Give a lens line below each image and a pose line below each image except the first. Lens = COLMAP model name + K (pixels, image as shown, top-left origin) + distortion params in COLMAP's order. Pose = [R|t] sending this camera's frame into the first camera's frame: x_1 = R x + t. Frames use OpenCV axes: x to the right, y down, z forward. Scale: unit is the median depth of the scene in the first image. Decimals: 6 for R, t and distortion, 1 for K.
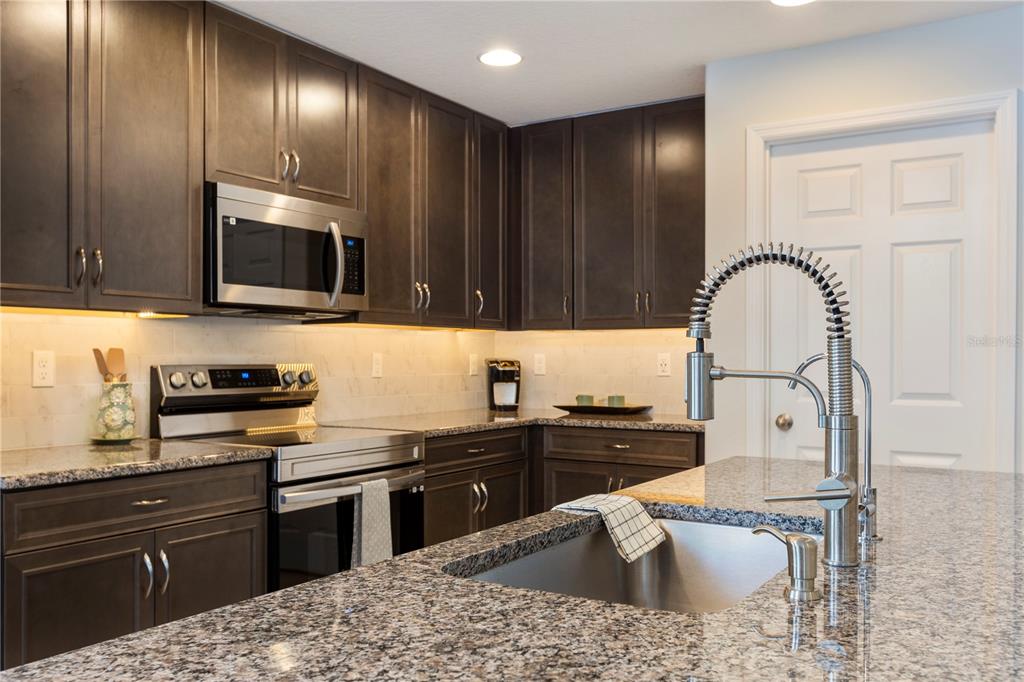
lens RADIAL K [[896.7, 0, 512.0], [0, 896.7, 343.5], [0, 0, 1]] dist [0.006035, 0.000292]
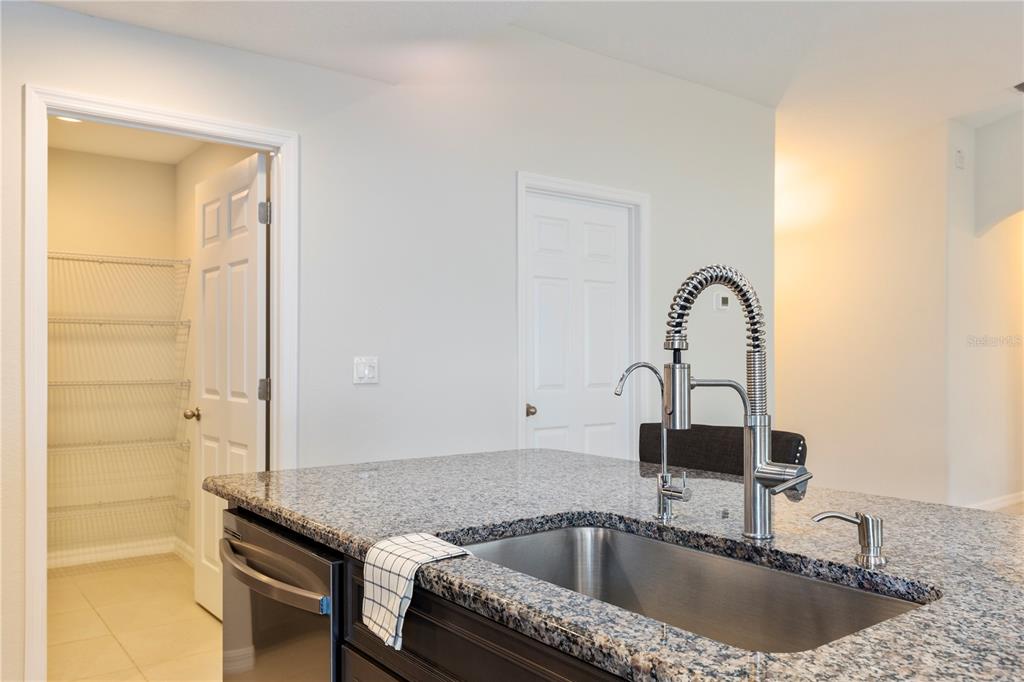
lens RADIAL K [[775.9, 0, 513.2], [0, 775.9, 351.7], [0, 0, 1]] dist [-0.003847, -0.002356]
pose [[0.348399, 0.013767, 0.937245, -0.822188], [-0.018545, 0.999798, -0.007792, 0.007635], [-0.937163, -0.014667, 0.348584, 1.041641]]
